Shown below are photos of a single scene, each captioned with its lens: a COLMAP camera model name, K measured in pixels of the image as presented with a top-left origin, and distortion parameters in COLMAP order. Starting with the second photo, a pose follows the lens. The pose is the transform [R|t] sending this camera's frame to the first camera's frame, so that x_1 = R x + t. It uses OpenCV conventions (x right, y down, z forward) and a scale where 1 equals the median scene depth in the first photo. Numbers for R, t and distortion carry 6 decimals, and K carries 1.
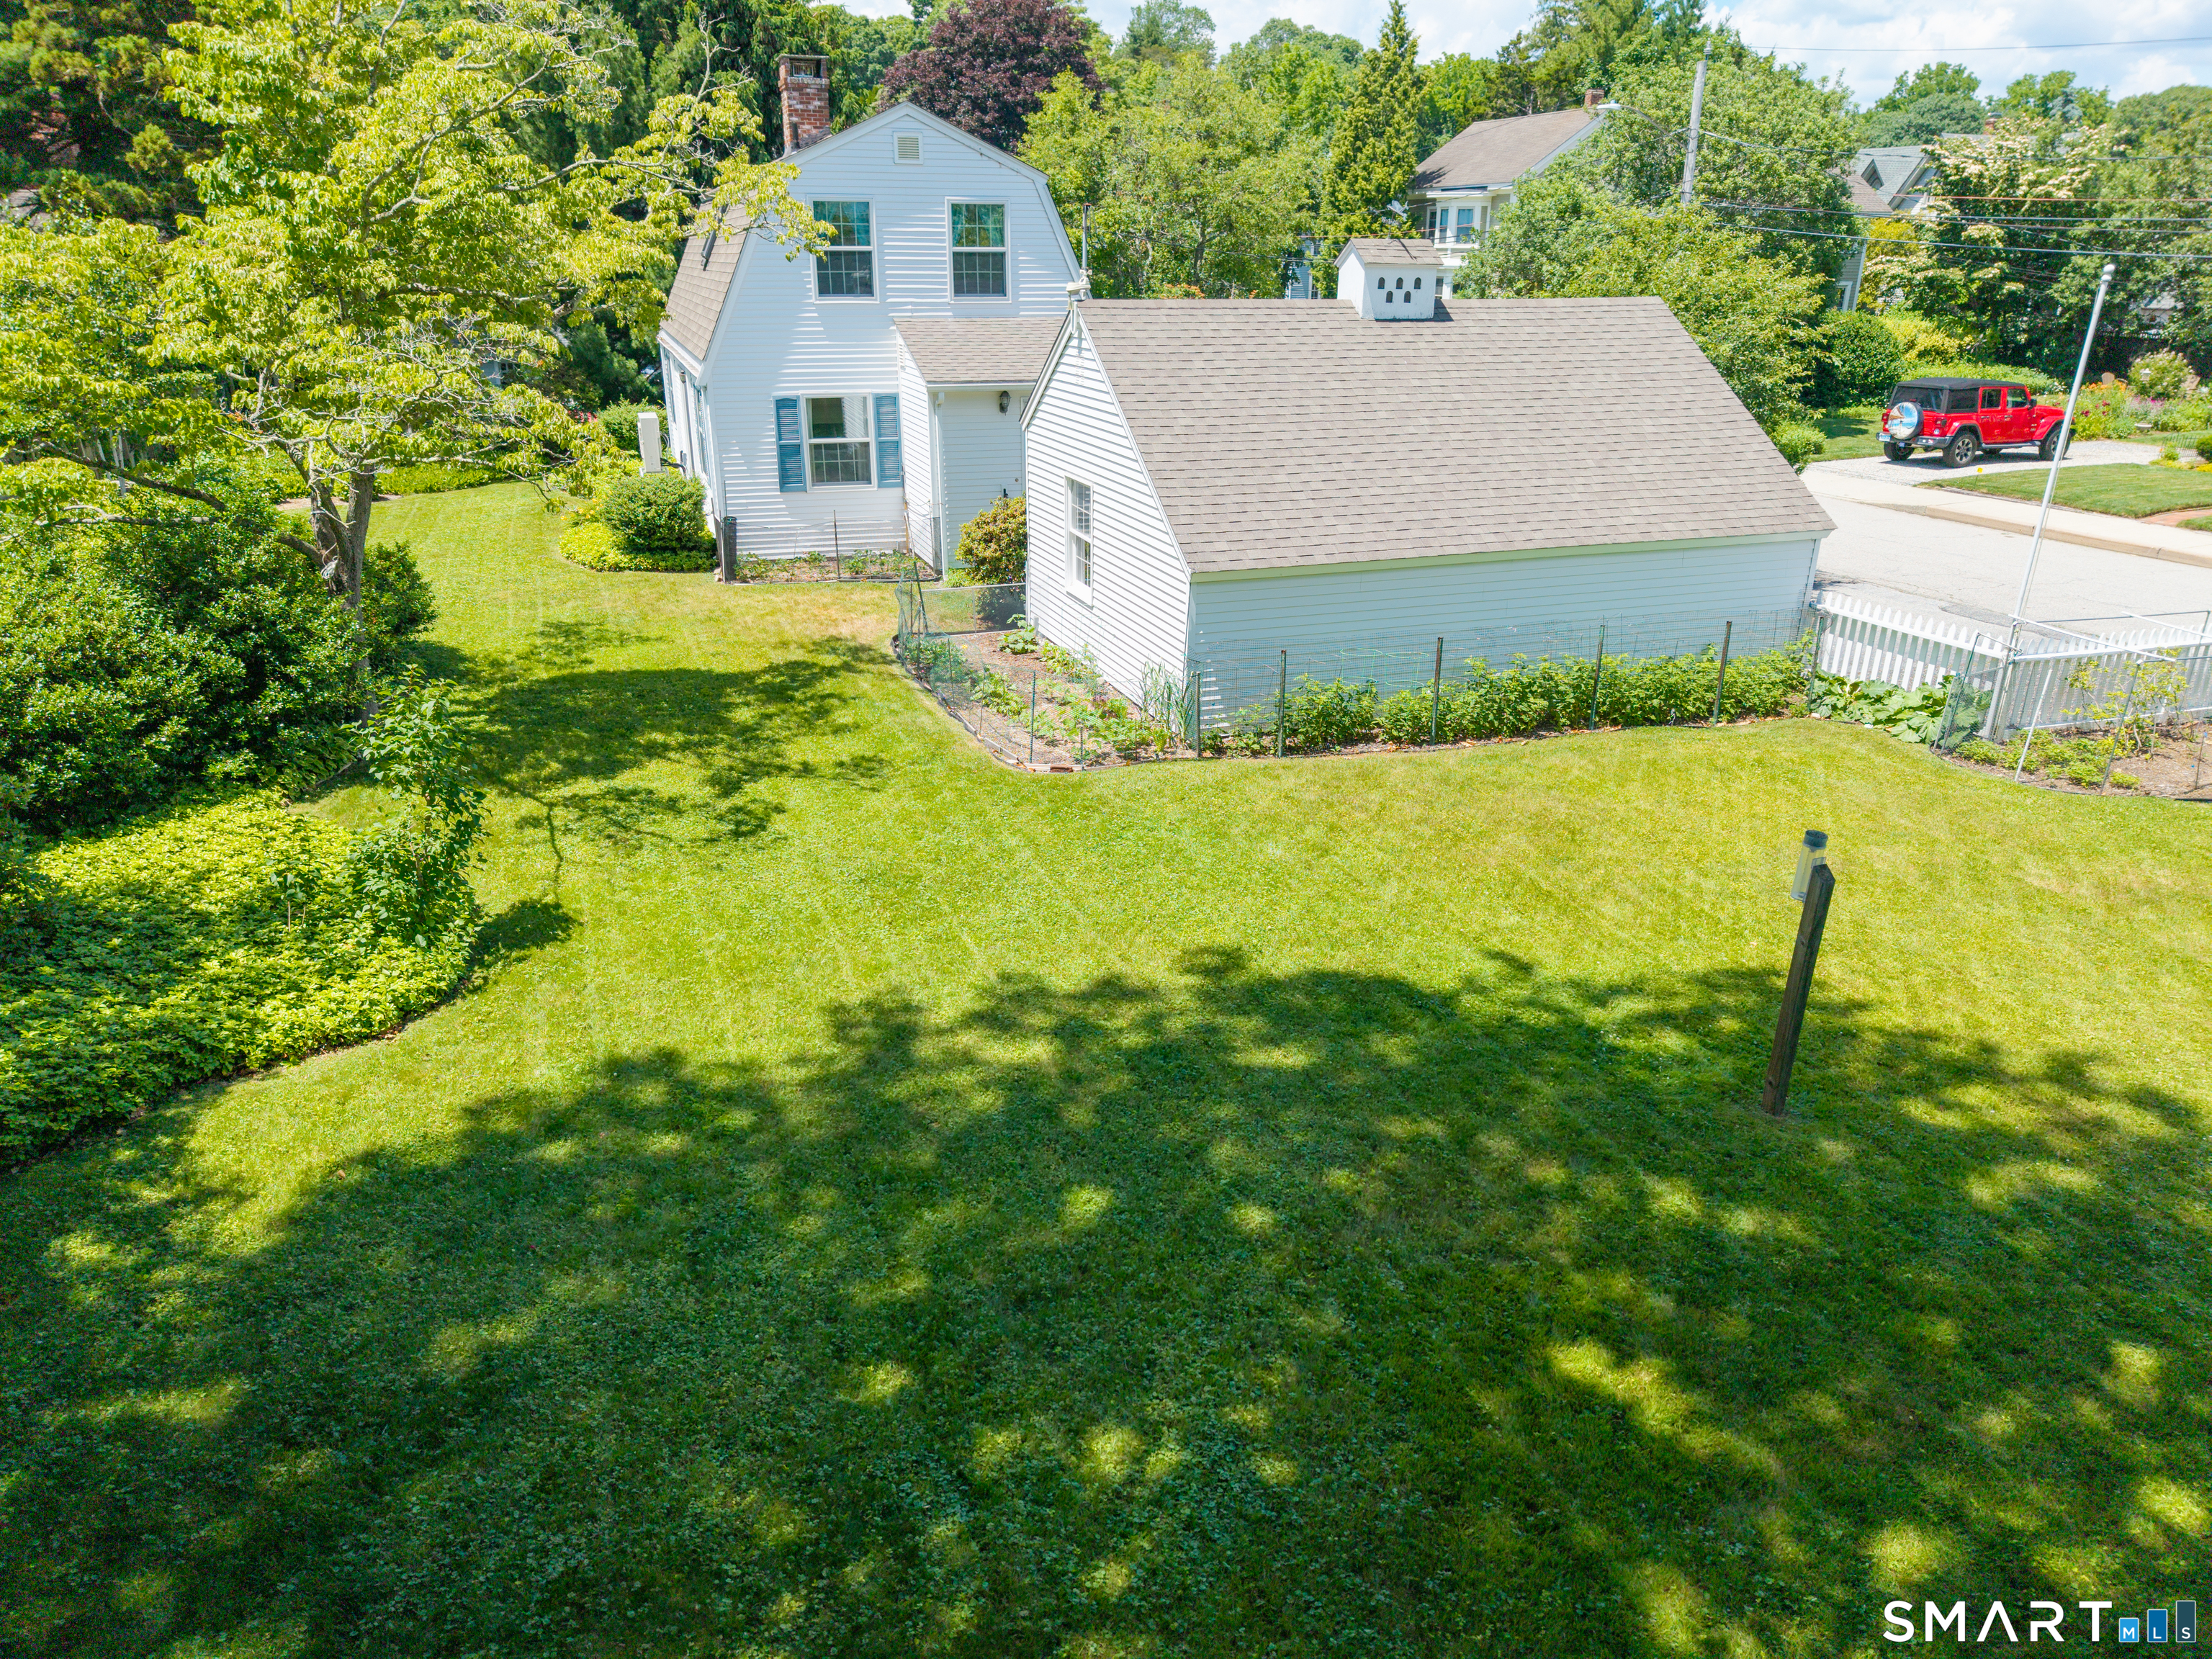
lens RADIAL K [[1465.9, 0, 1099.3], [0, 1465.9, 828.4], [0, 0, 1]] dist [0.025765, -0.011347]
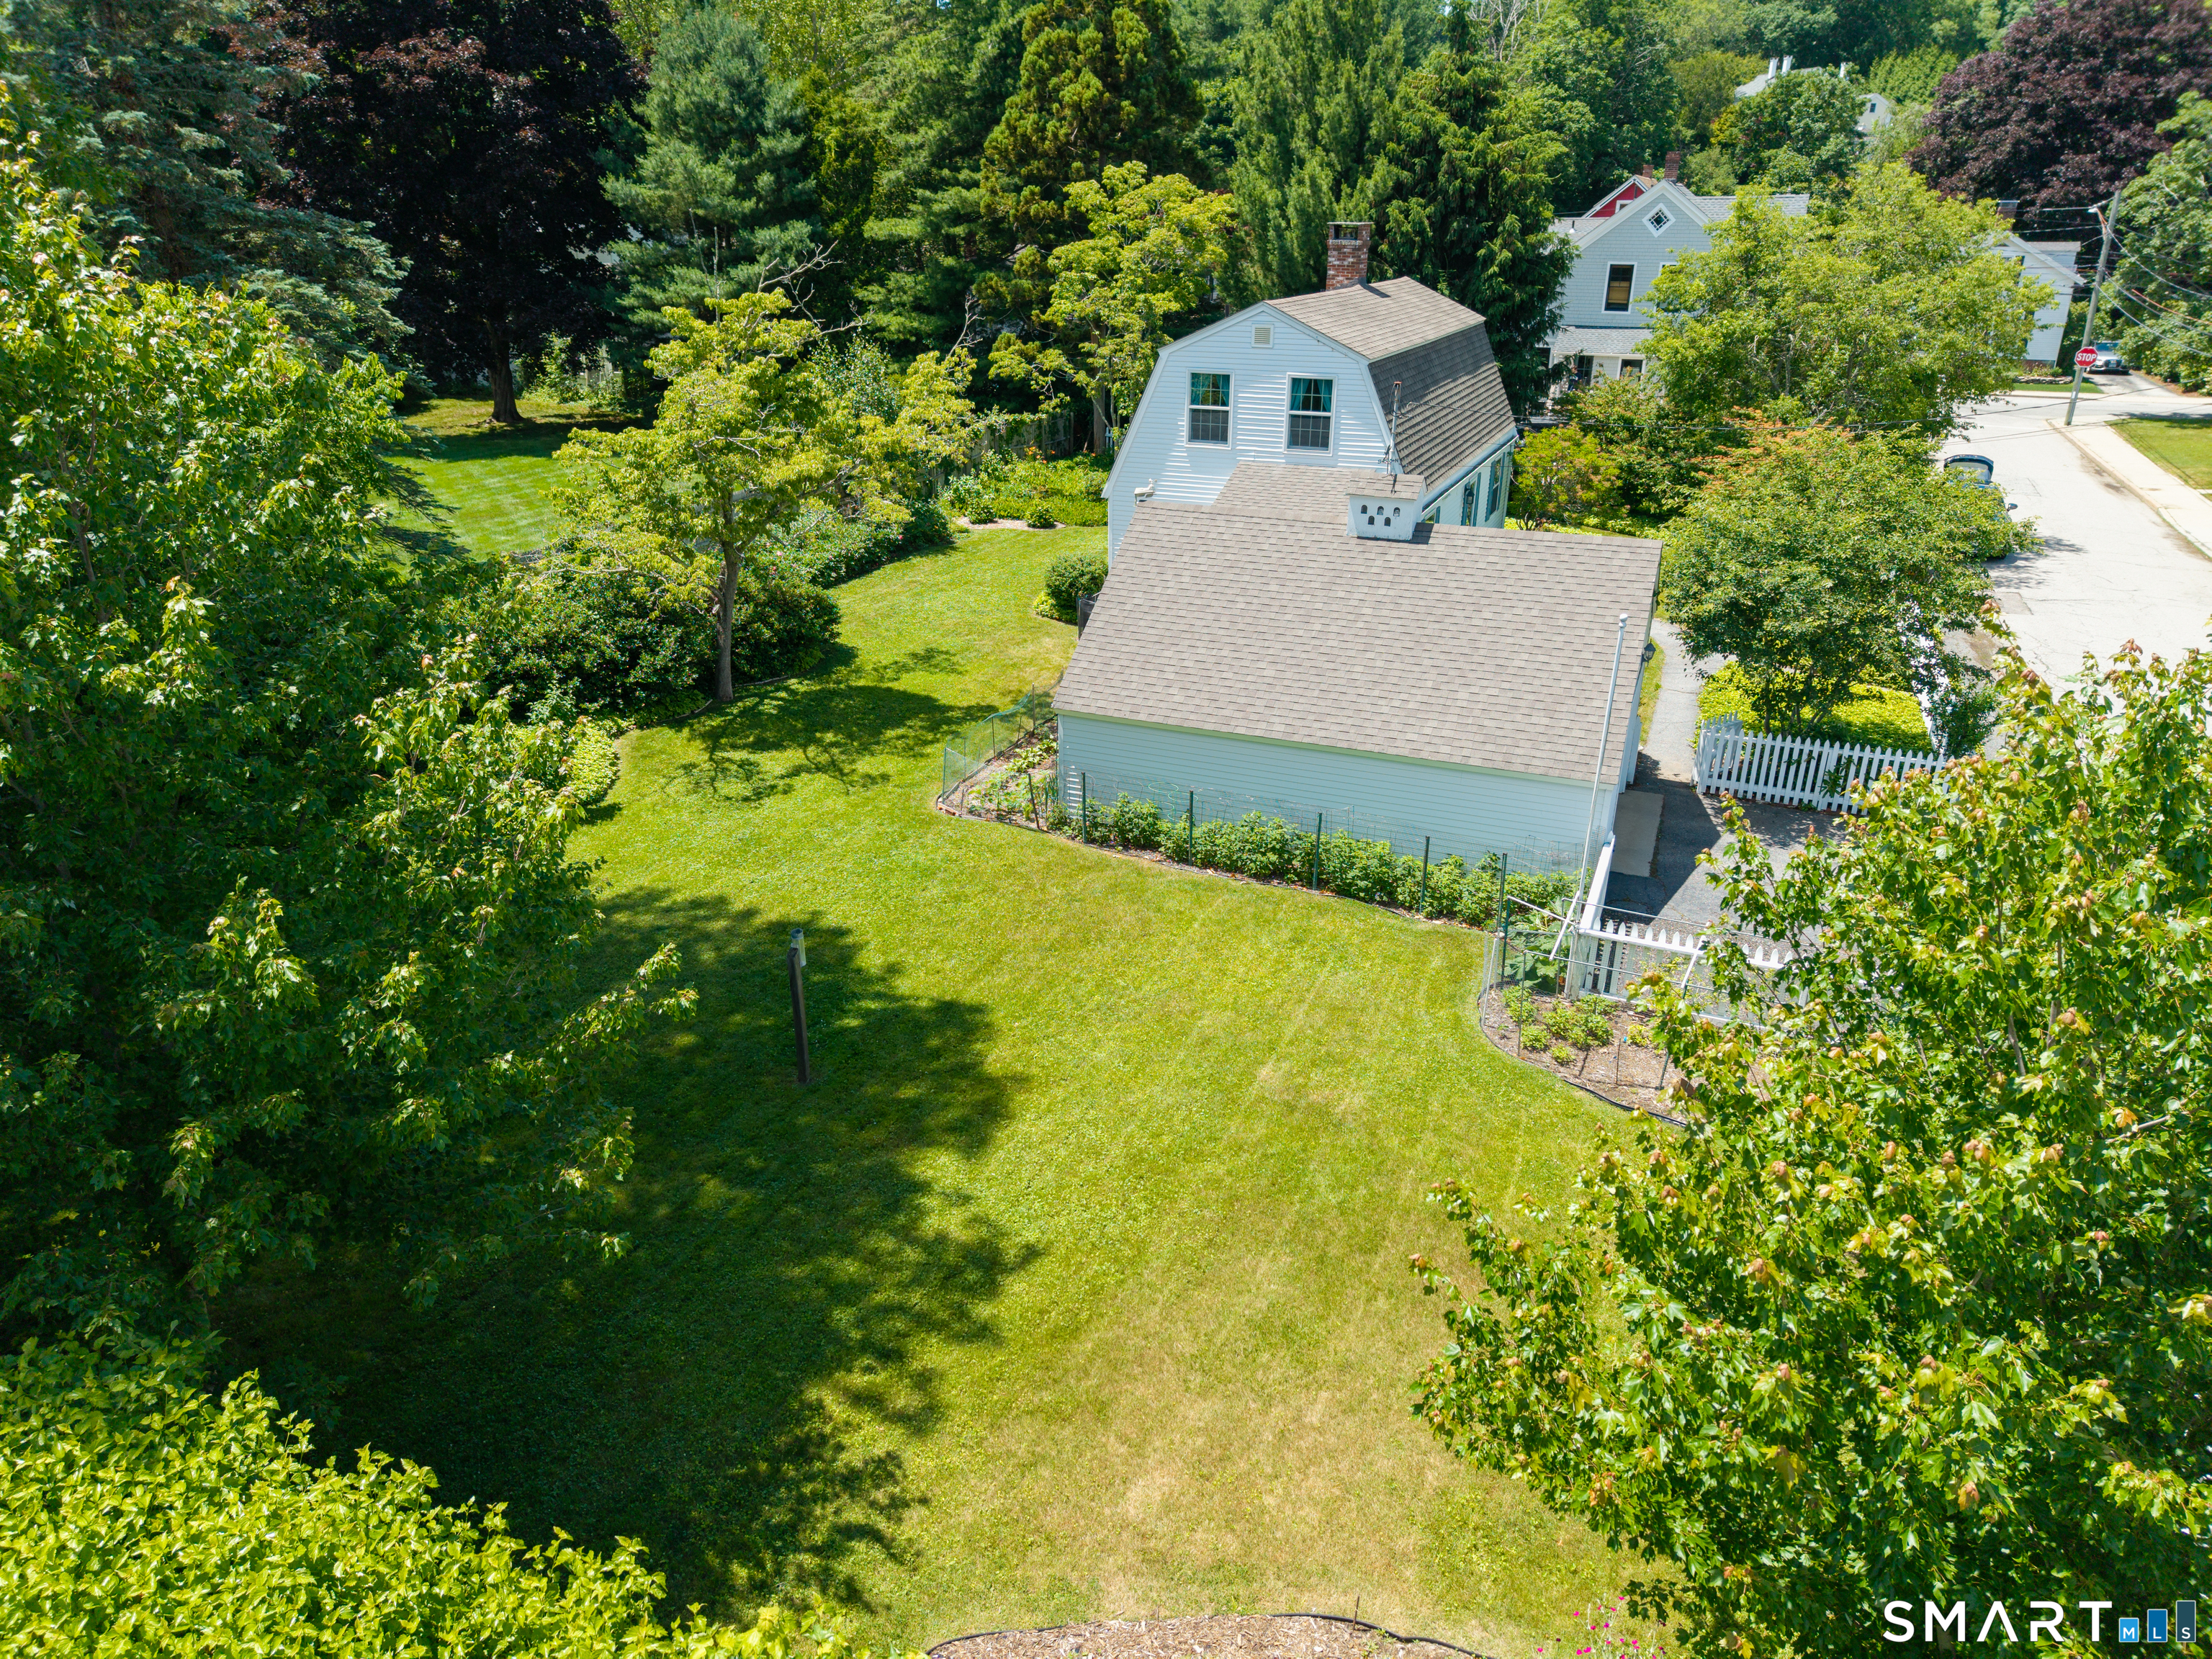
lens RADIAL K [[1465.9, 0, 1111.9], [0, 1465.9, 837.4], [0, 0, 1]] dist [0.025765, -0.011347]
pose [[0.755215, 0.259160, -0.602069, 0.850198], [-0.243510, 0.963711, 0.109377, -0.183944], [0.608567, 0.064006, 0.790917, -0.102341]]
